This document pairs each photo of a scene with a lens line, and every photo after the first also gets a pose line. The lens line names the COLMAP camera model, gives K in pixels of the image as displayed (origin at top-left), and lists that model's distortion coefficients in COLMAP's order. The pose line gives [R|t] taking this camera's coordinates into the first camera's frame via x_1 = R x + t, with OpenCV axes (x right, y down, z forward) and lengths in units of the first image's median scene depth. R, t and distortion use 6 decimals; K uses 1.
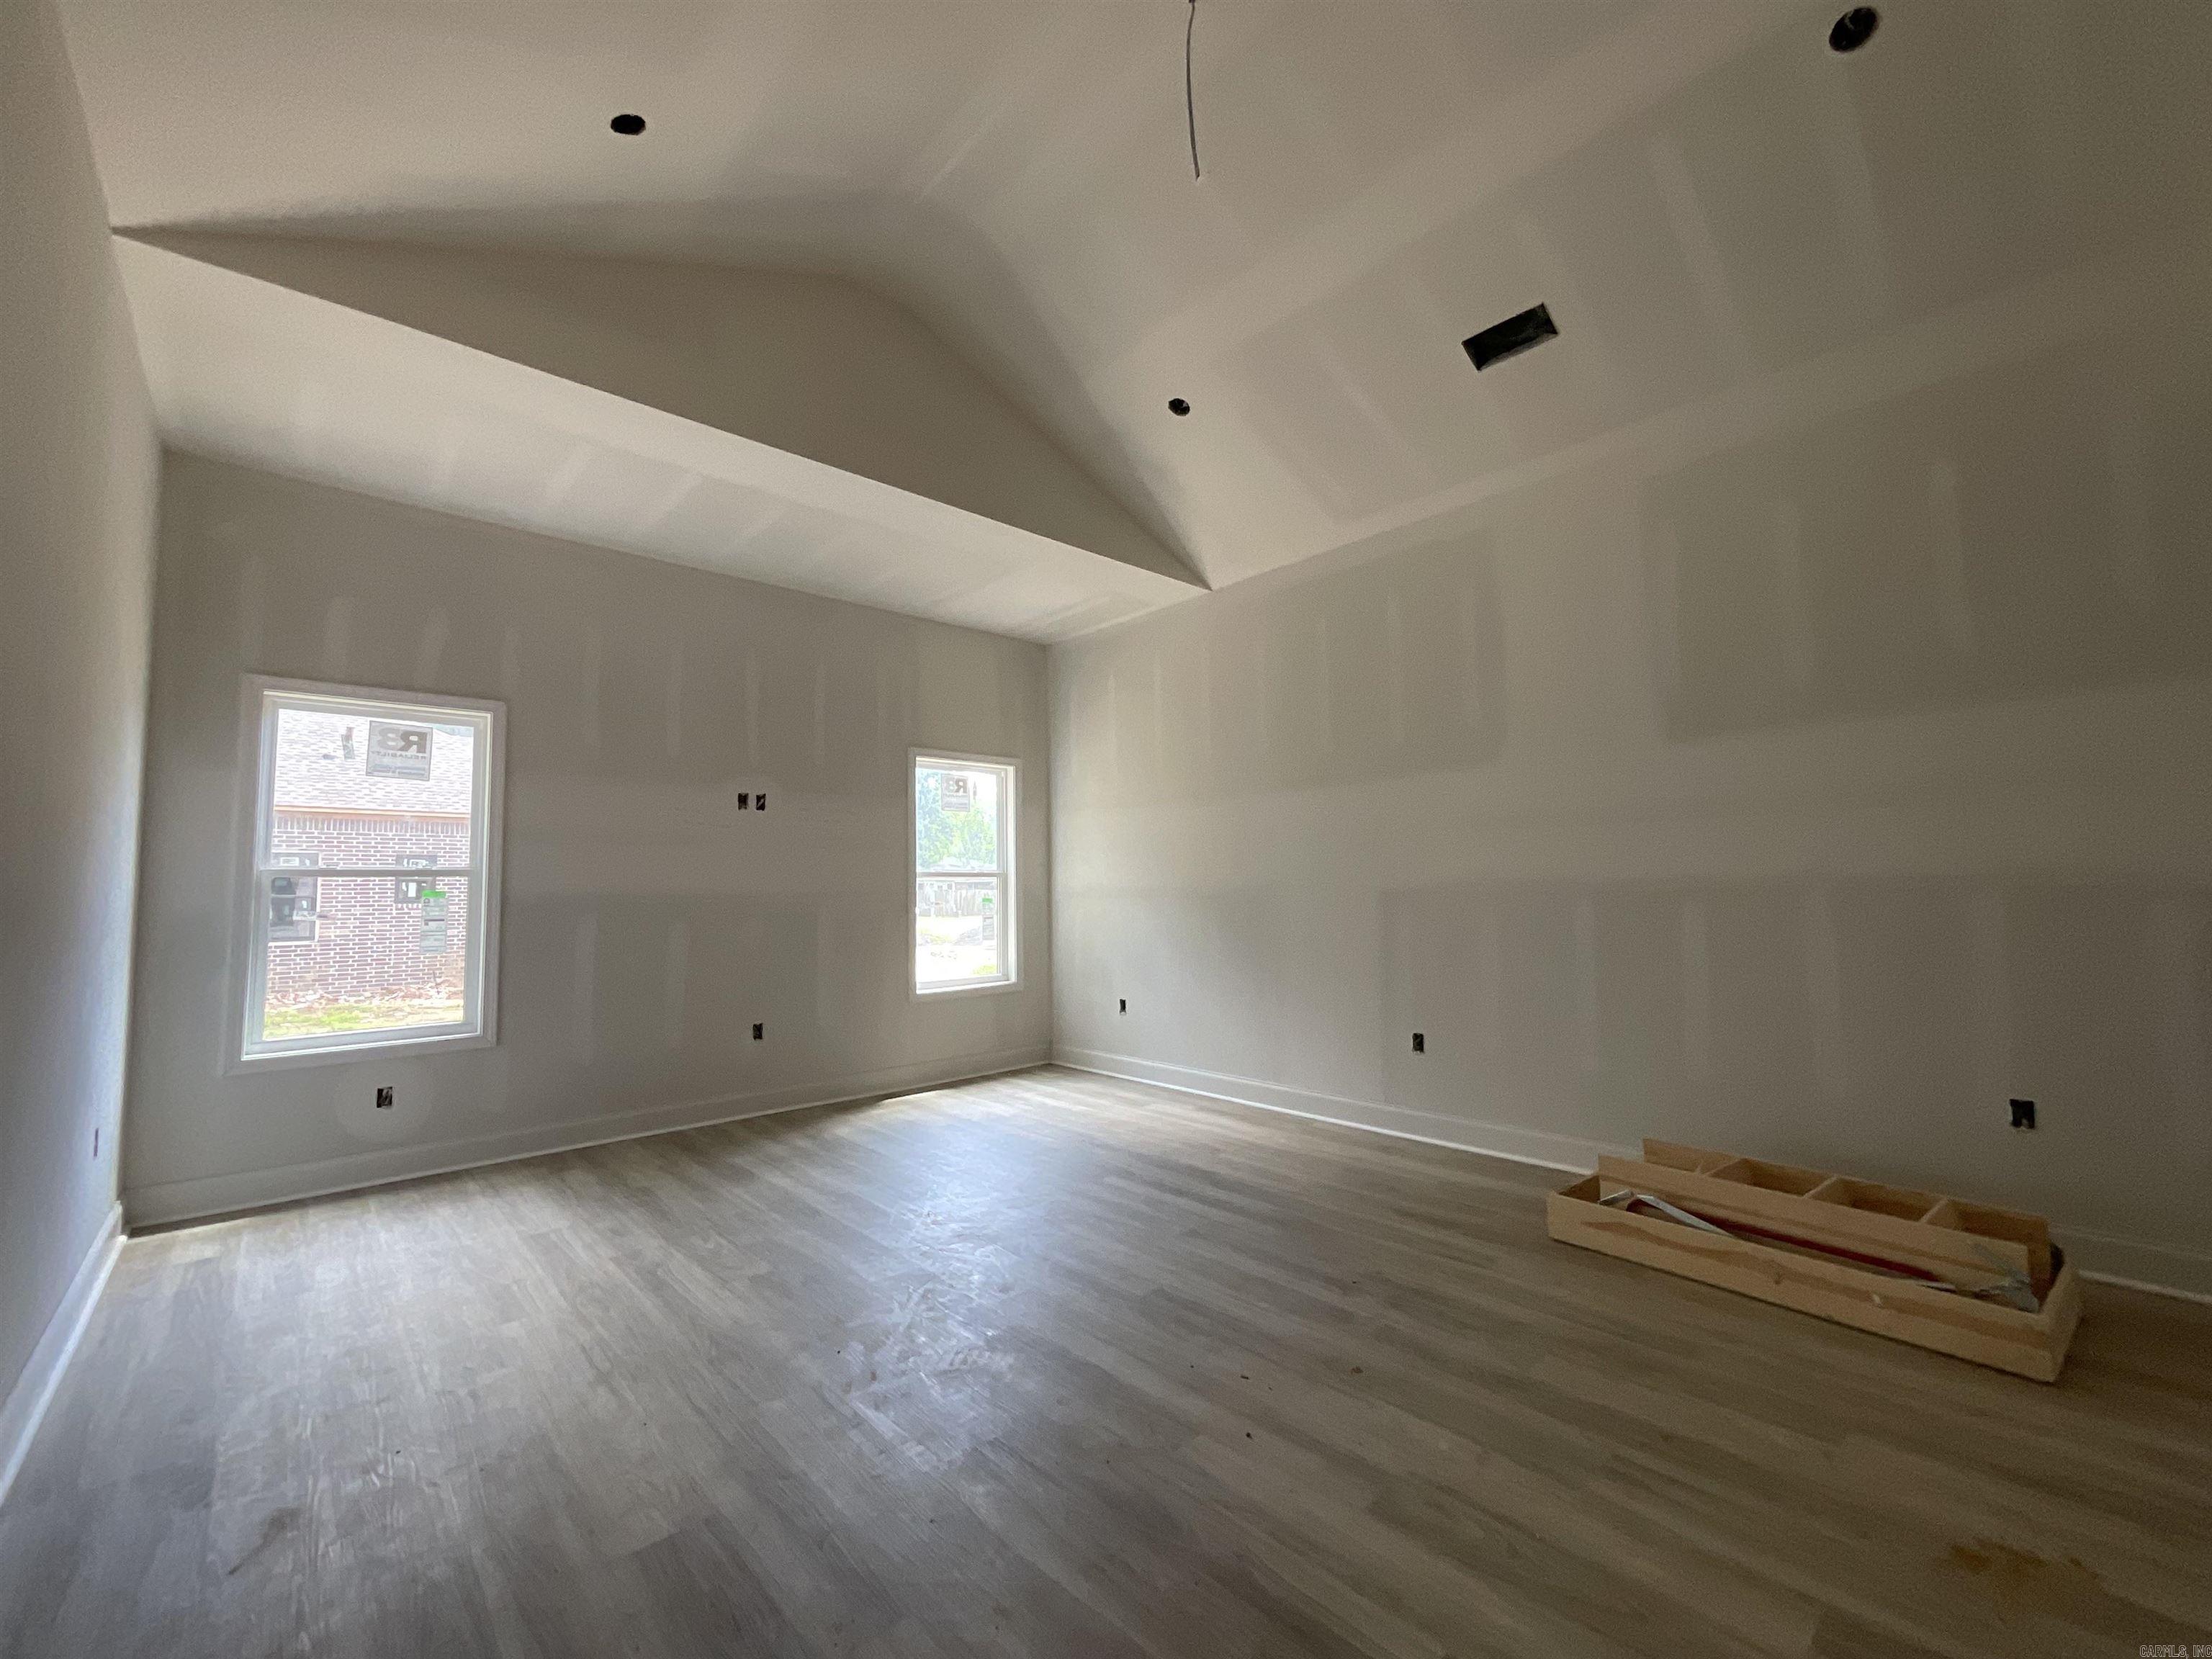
lens RADIAL K [[897.1, 0, 1112.5], [0, 897.1, 830.1], [0, 0, 1]] dist [-0.009524, 0.004486]
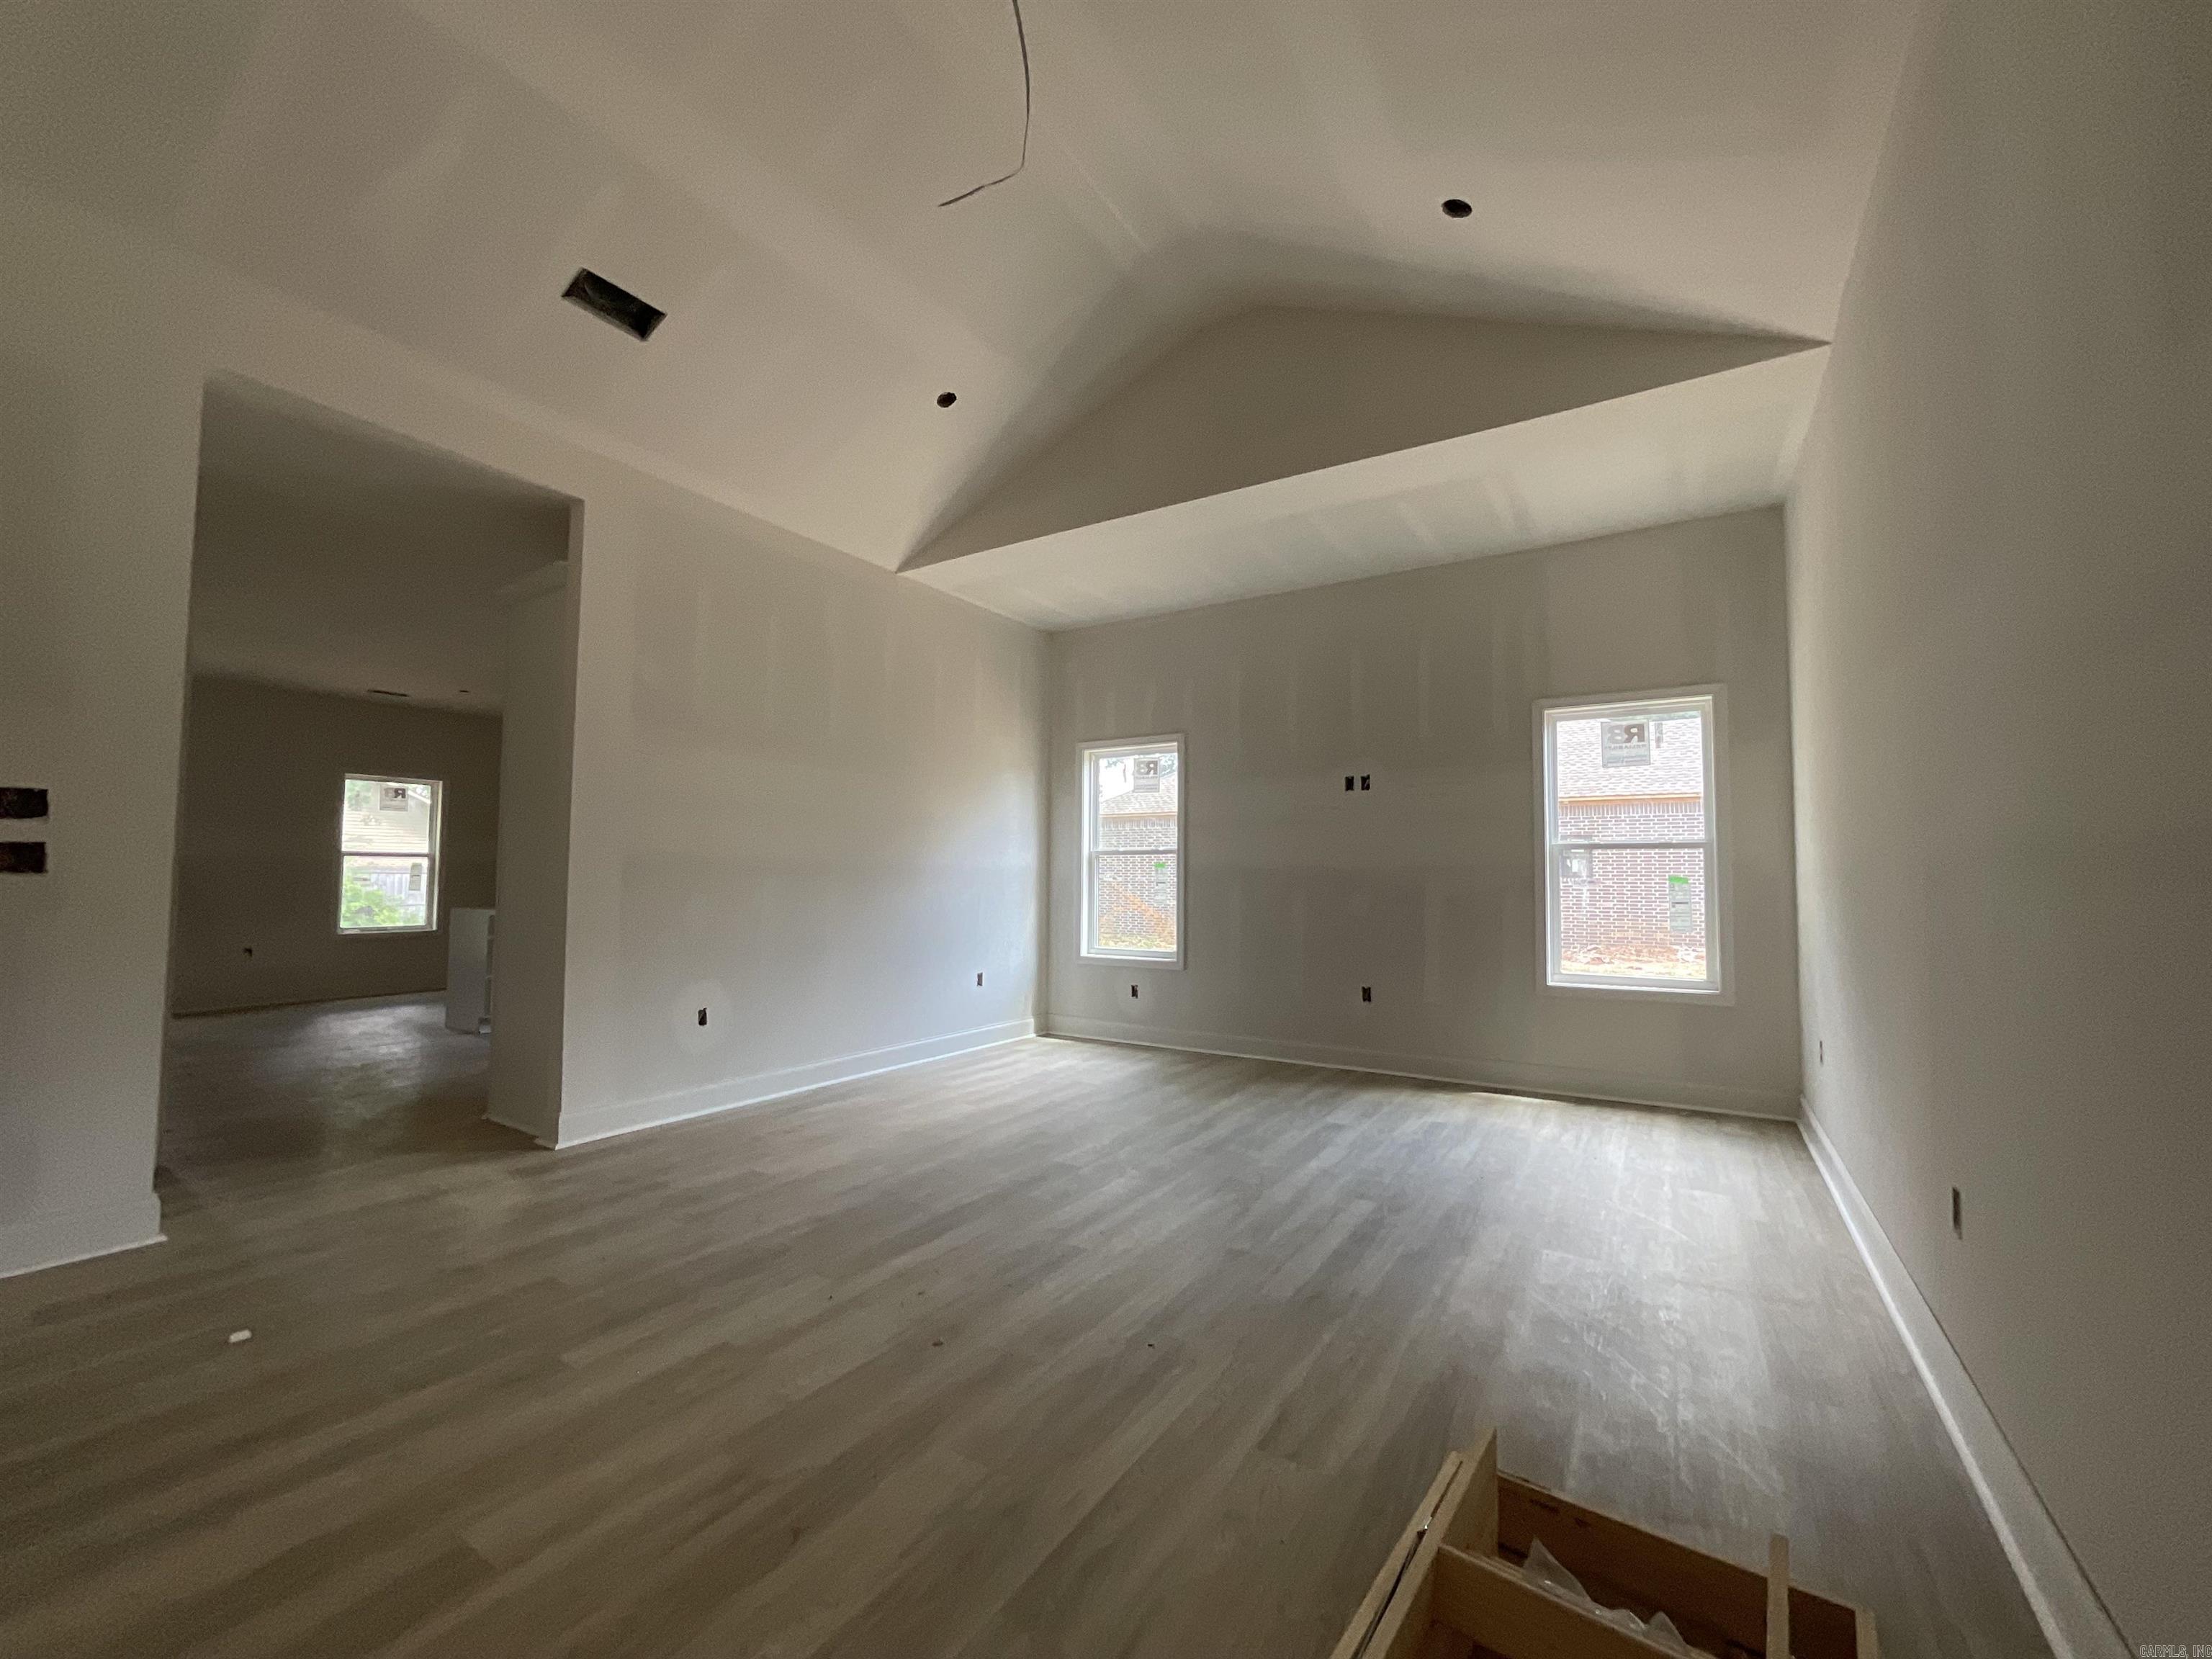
lens RADIAL K [[897.1, 0, 1102.3], [0, 897.1, 831.1], [0, 0, 1]] dist [-0.009524, 0.004486]
pose [[0.253123, -0.033463, -0.966855, 0.566970], [0.058410, 0.998107, -0.019253, 0.028919], [0.965669, -0.051601, 0.254598, 0.415533]]
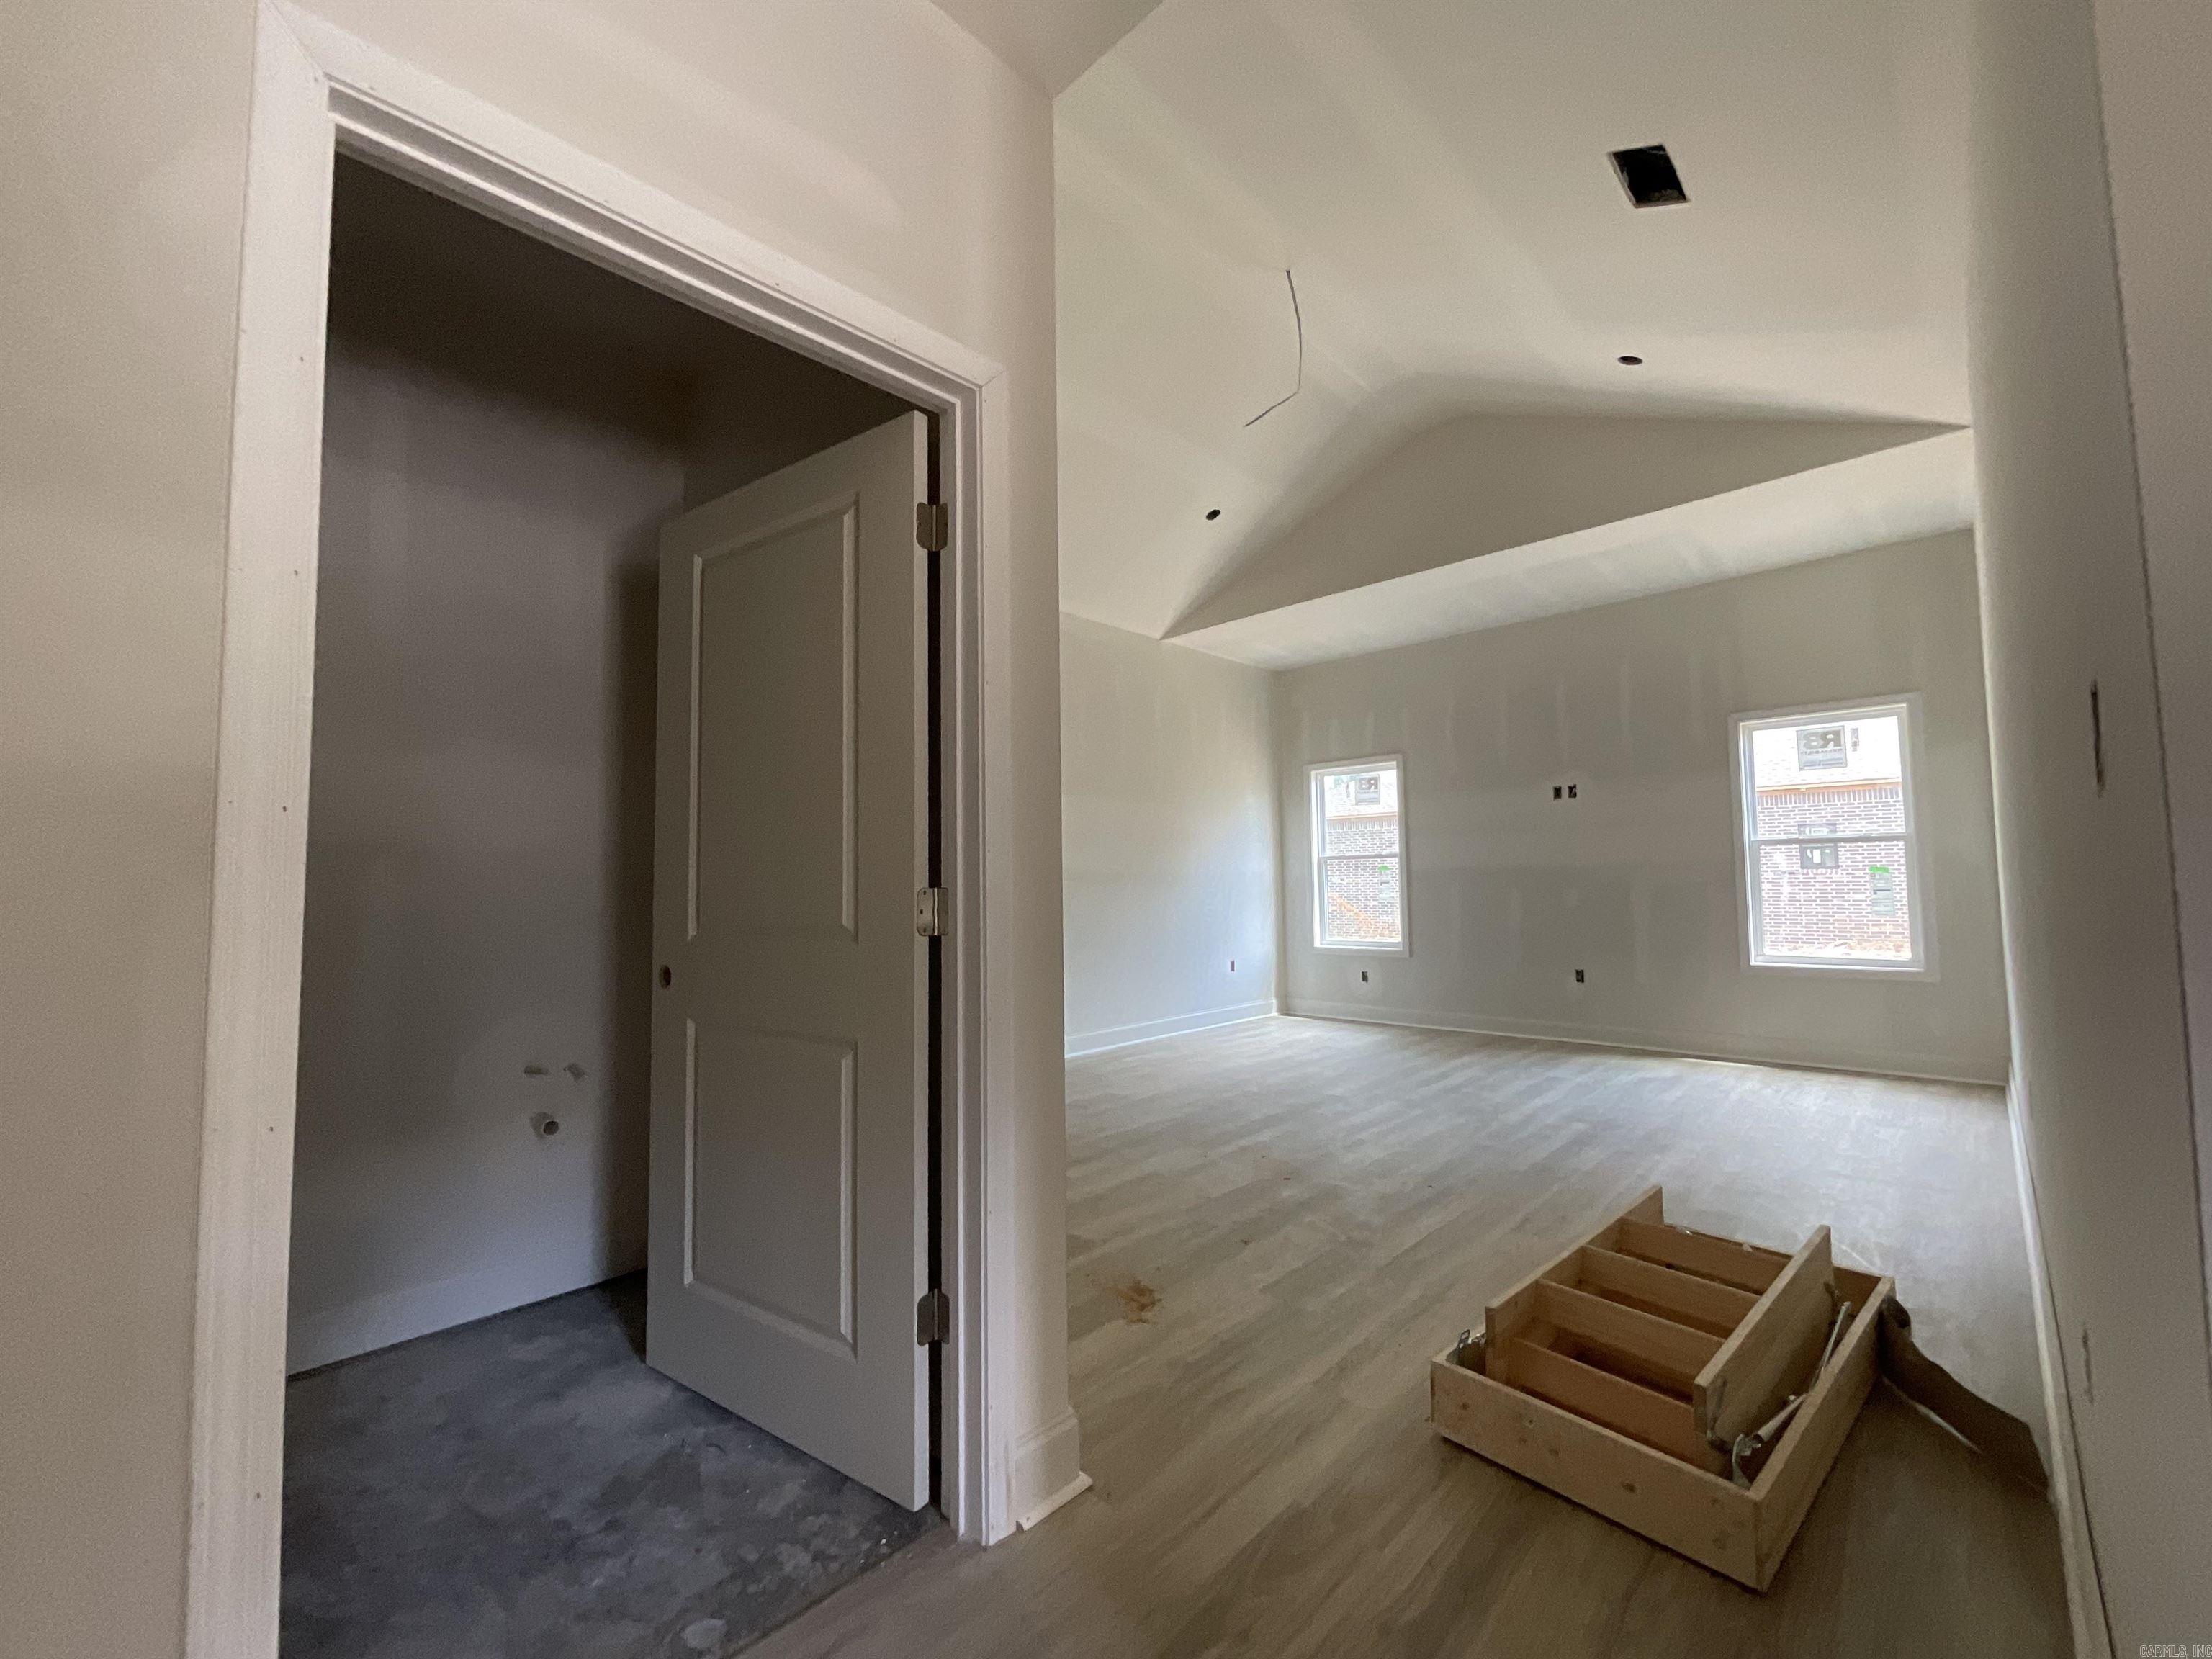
lens RADIAL K [[897.1, 0, 1102.8], [0, 897.1, 829.9], [0, 0, 1]] dist [-0.009524, 0.004486]
pose [[0.053825, -0.044698, -0.997549, 0.800593], [0.085541, 0.995532, -0.039992, 0.015683], [0.994880, -0.083179, 0.057408, 0.280039]]
